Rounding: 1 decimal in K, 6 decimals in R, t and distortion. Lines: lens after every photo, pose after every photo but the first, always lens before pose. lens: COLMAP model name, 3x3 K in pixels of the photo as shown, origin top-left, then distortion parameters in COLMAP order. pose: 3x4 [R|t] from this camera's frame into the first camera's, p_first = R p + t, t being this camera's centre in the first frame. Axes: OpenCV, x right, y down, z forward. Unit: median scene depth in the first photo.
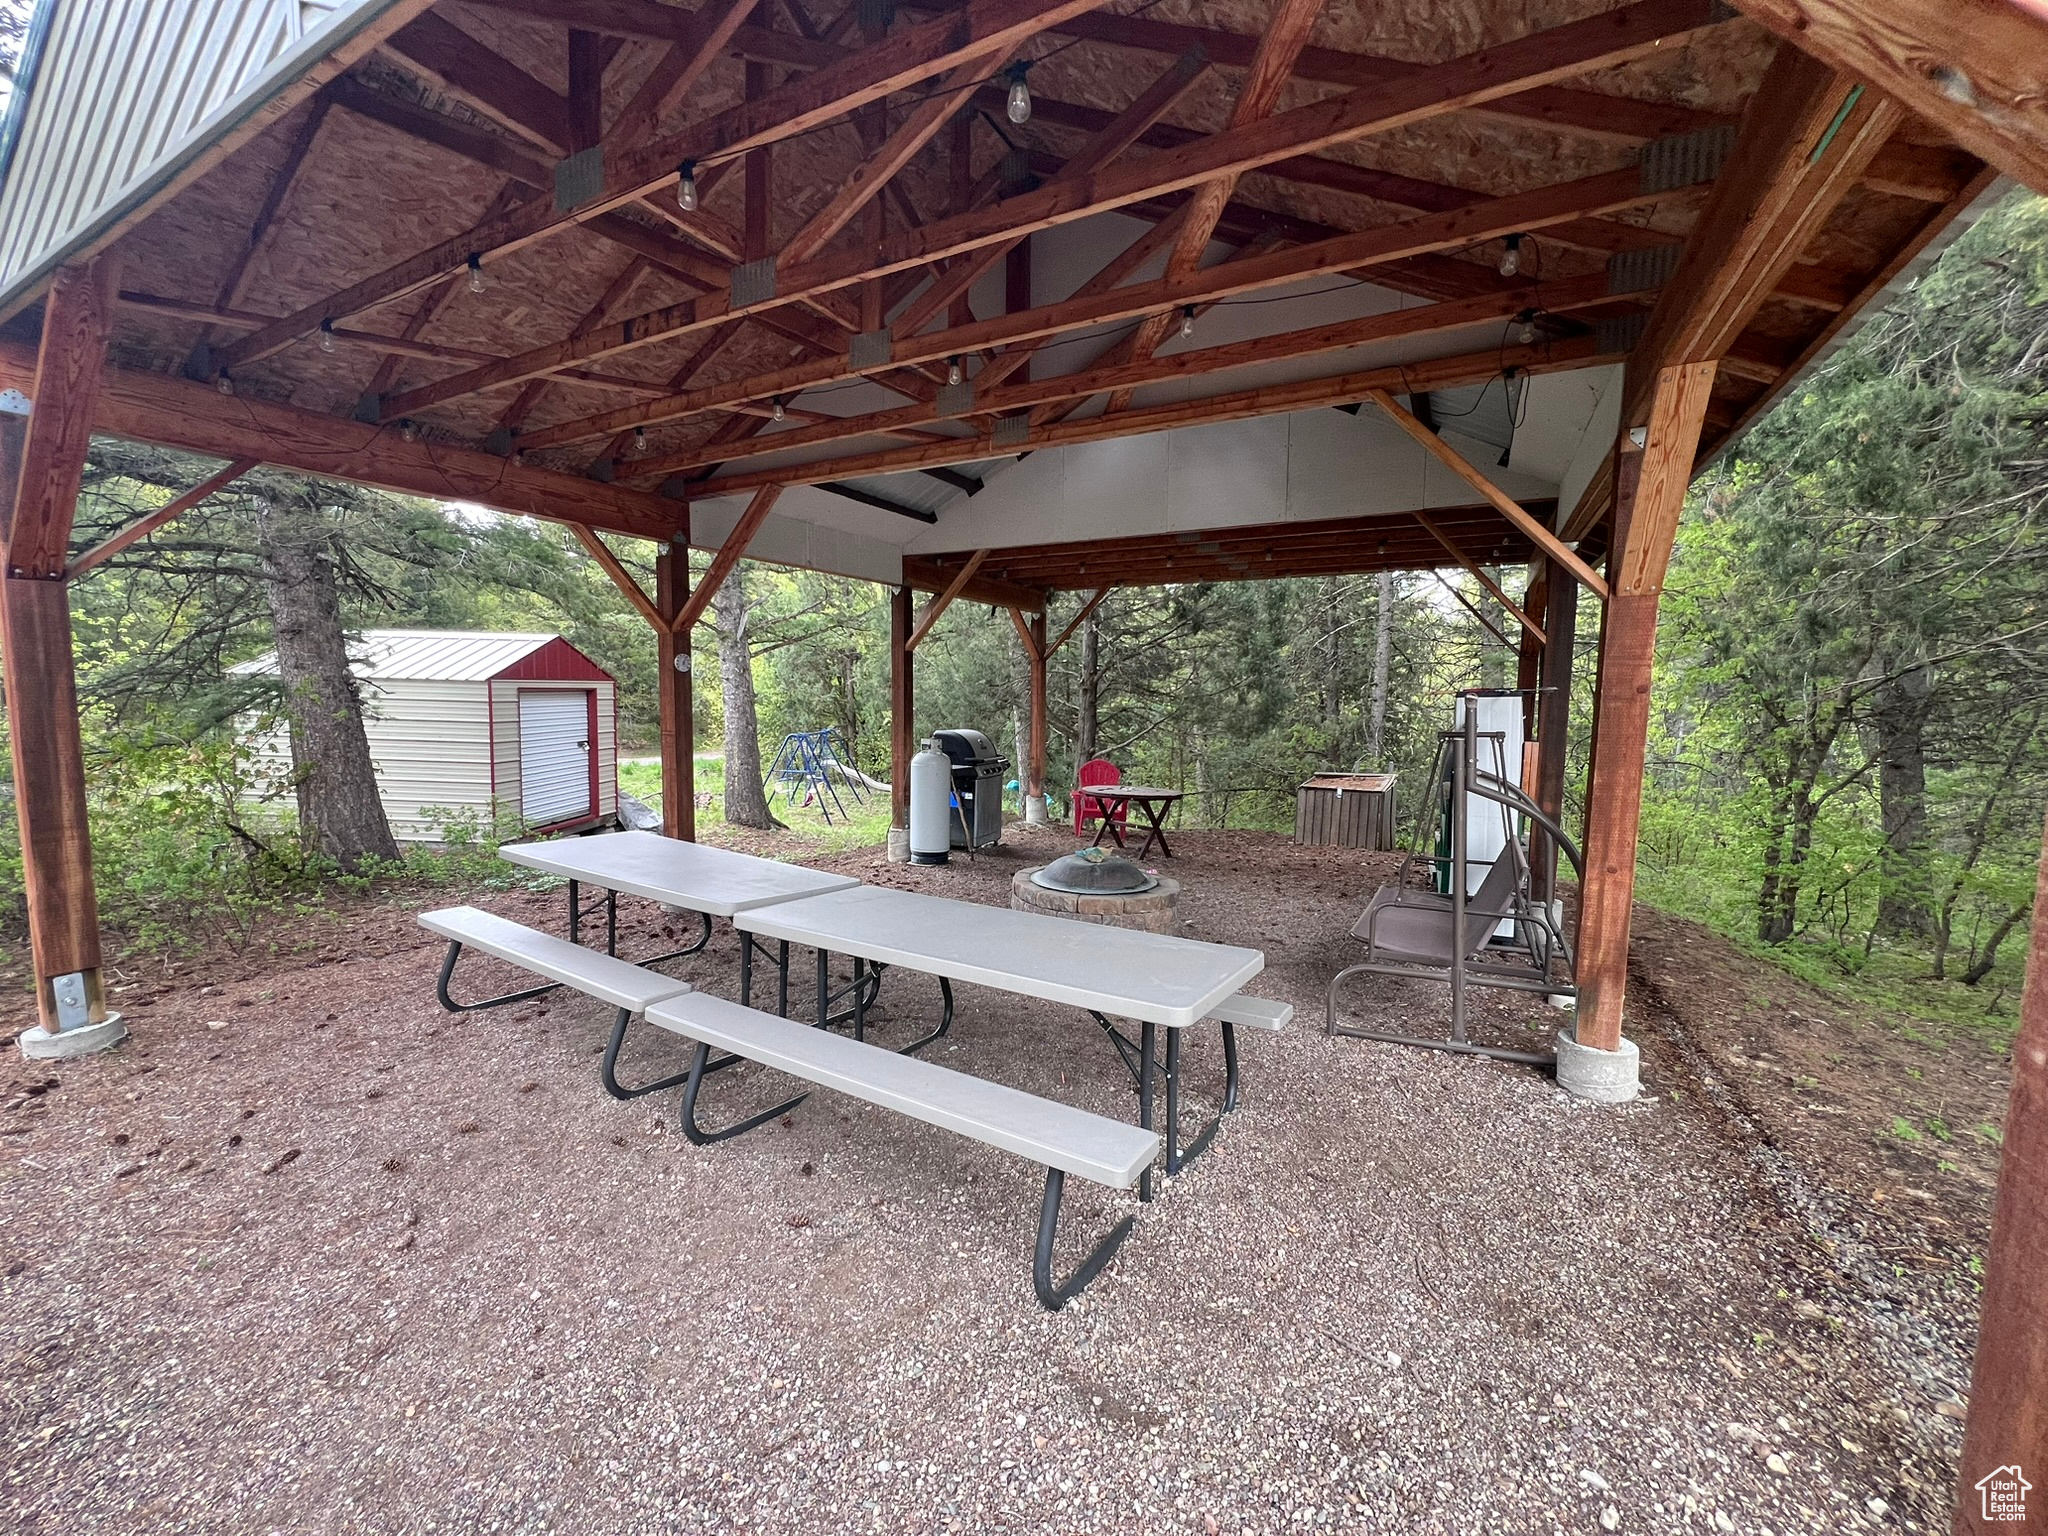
lens RADIAL K [[821.8, 0, 1014.6], [0, 821.8, 764.6], [0, 0, 1]] dist [-0.002798, 0.000337]
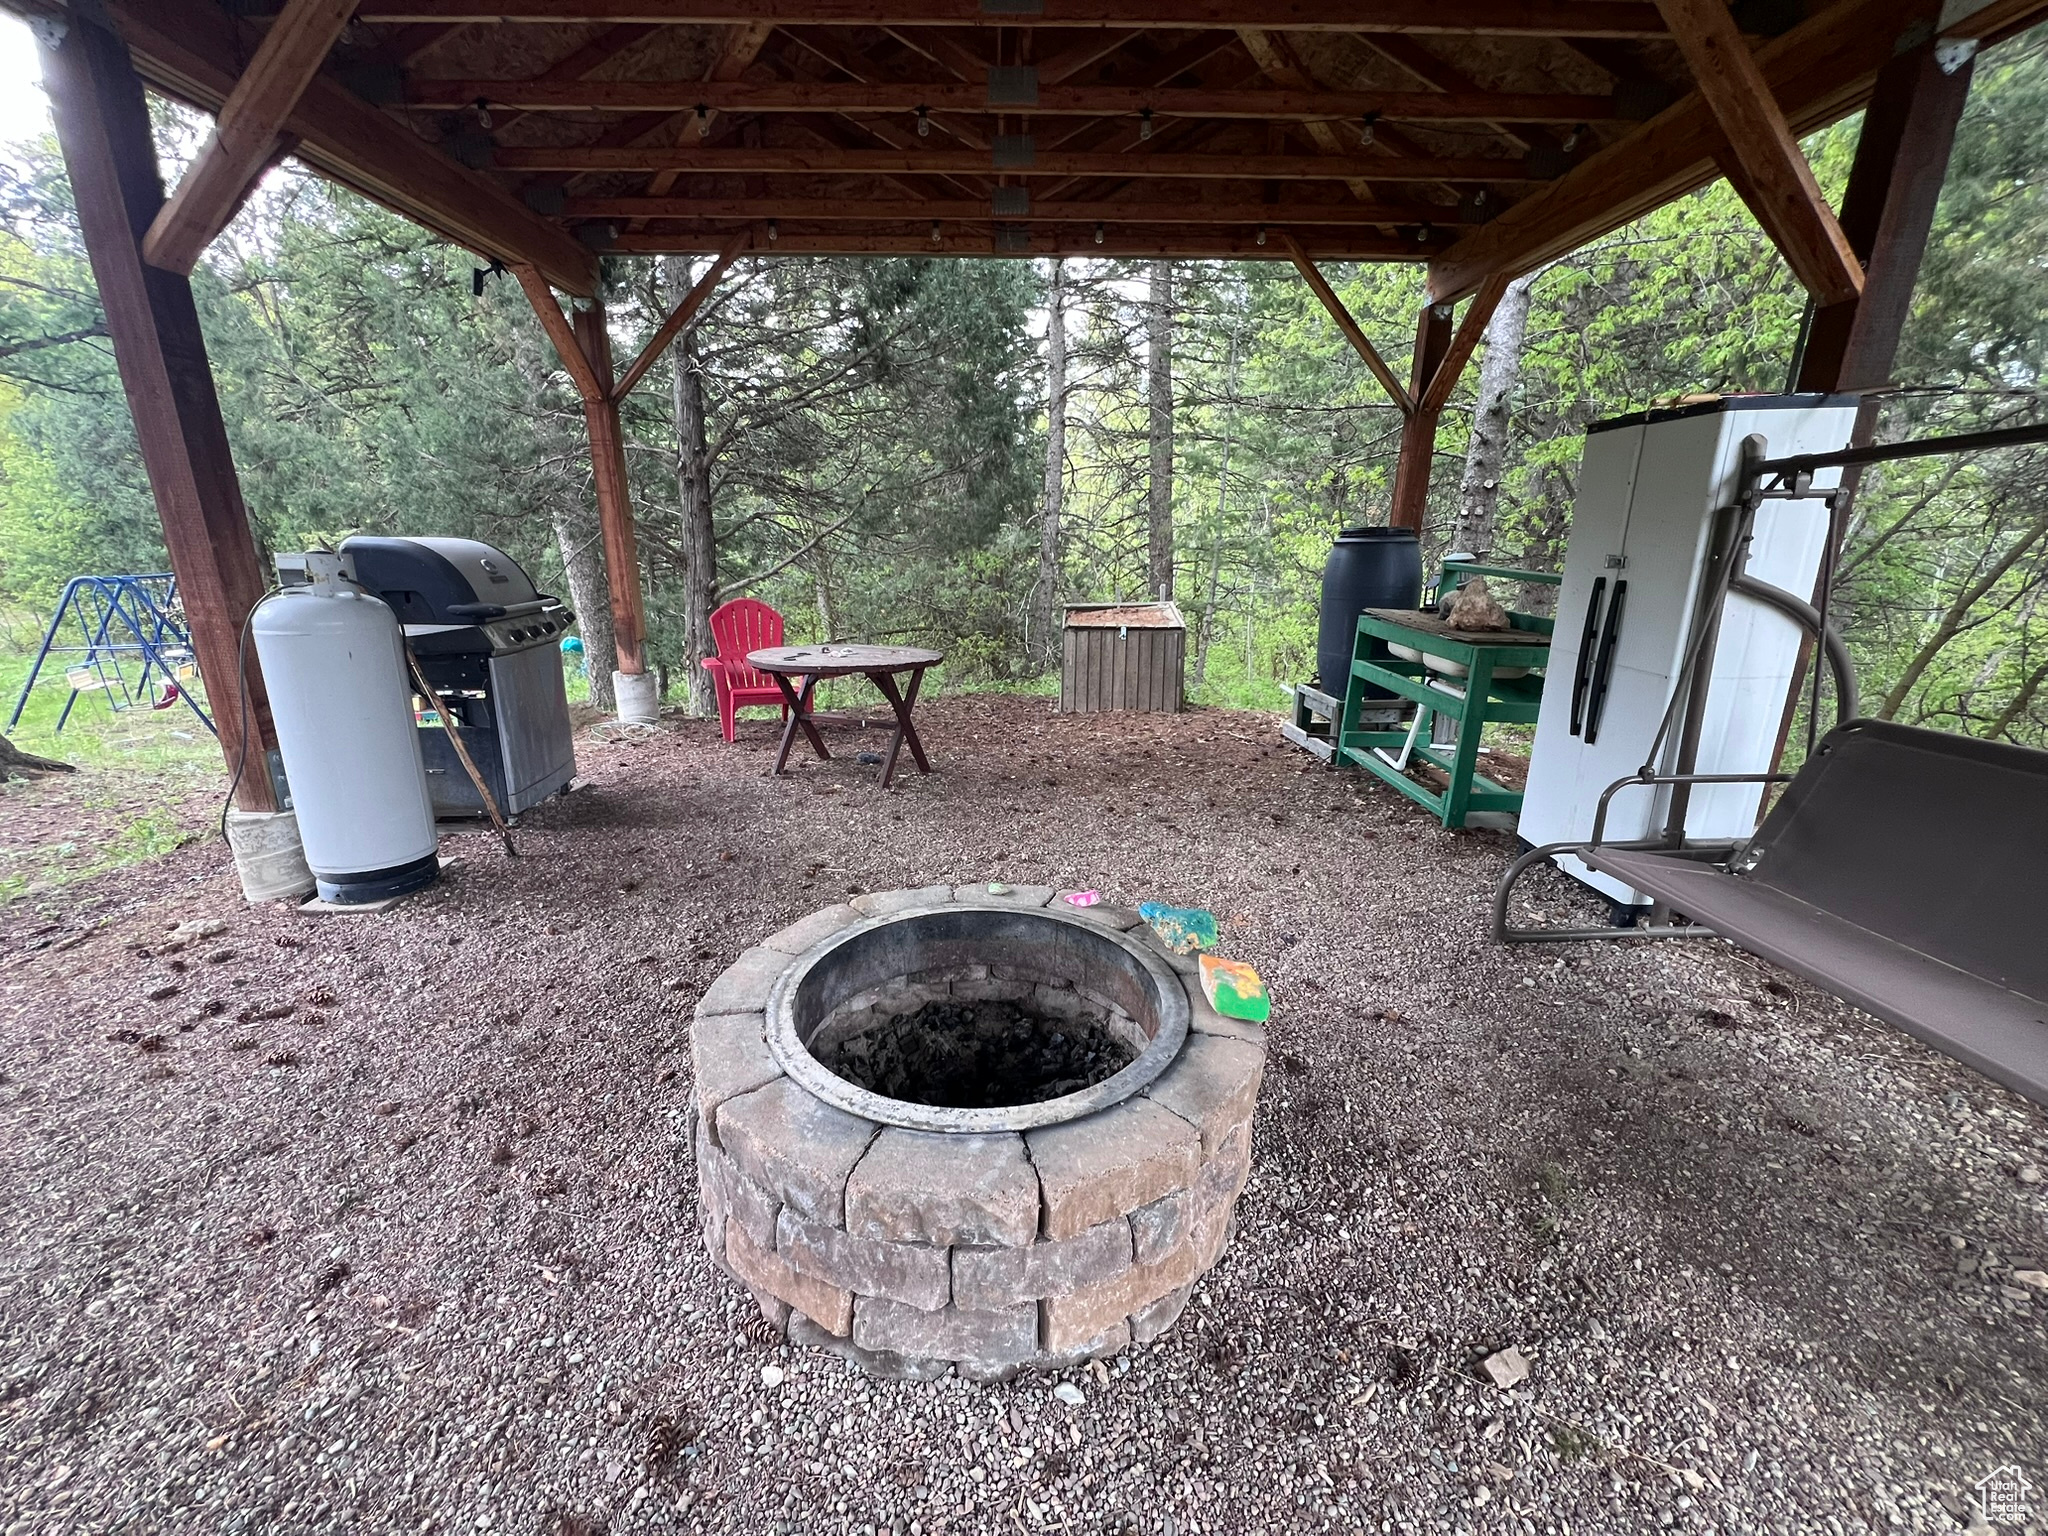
lens RADIAL K [[821.8, 0, 1027.3], [0, 821.8, 767.0], [0, 0, 1]] dist [-0.002798, 0.000337]
pose [[0.872289, -0.139146, 0.468775, -0.024950], [0.043987, 0.977101, 0.208180, -0.004057], [-0.487008, -0.160974, 0.858435, 1.045688]]
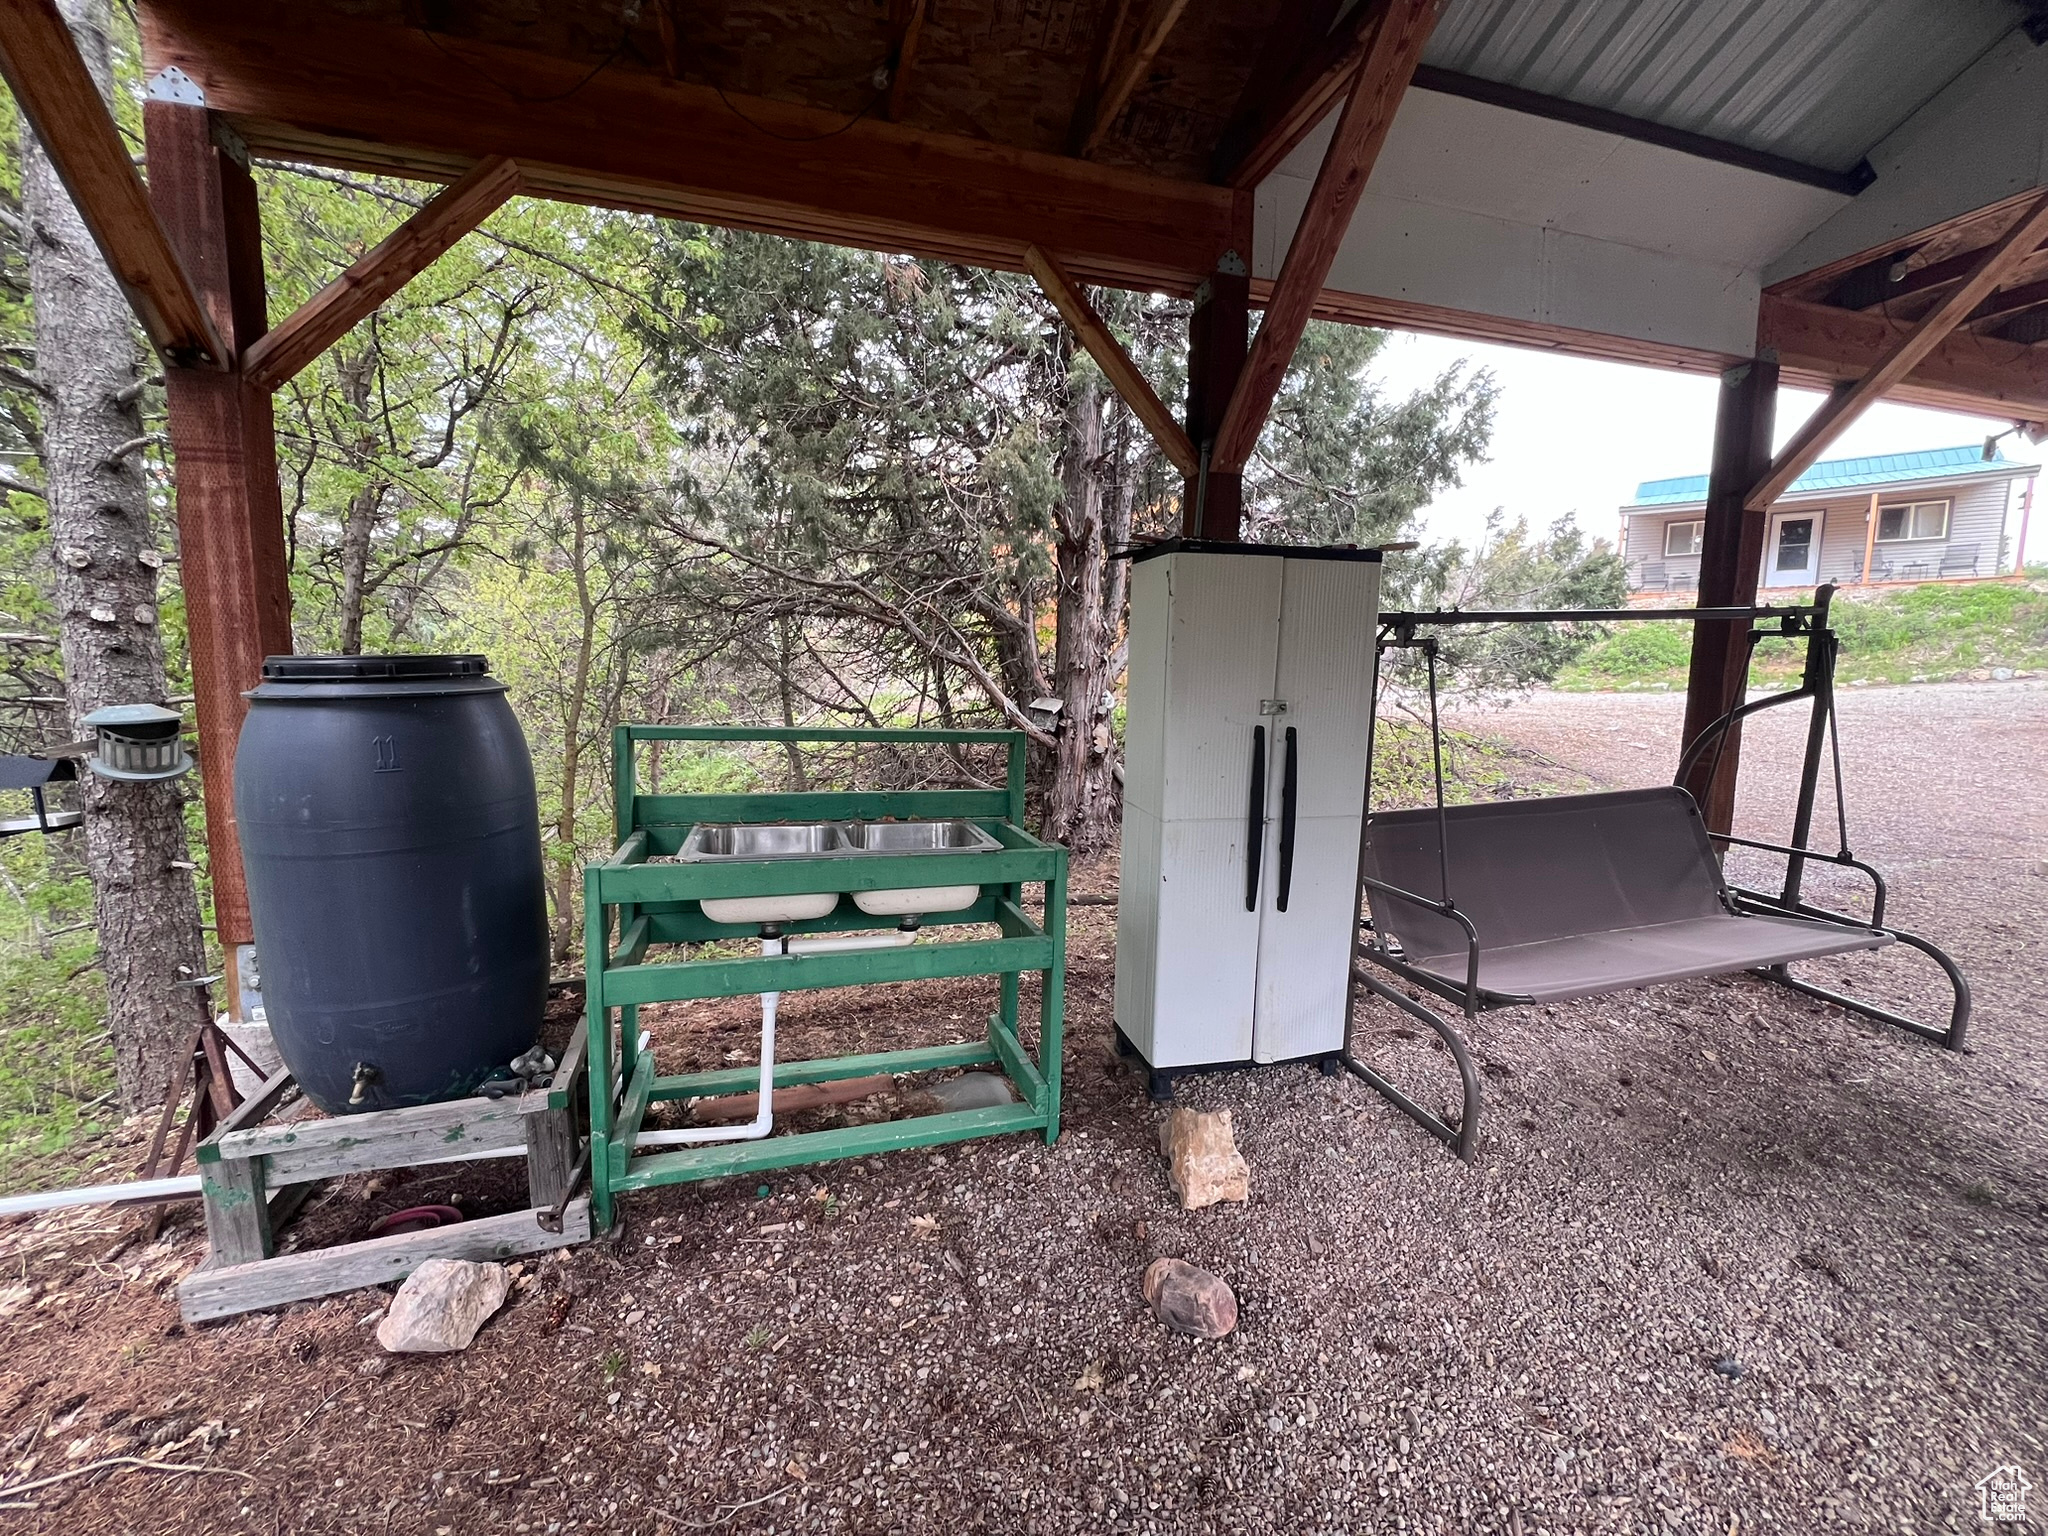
lens RADIAL K [[821.8, 0, 1019.0], [0, 821.8, 763.9], [0, 0, 1]] dist [-0.002798, 0.000337]
pose [[-0.686305, -0.105877, 0.719566, 0.455405], [0.043307, 0.981643, 0.185744, -0.086719], [-0.726023, 0.158639, -0.669122, 1.969400]]
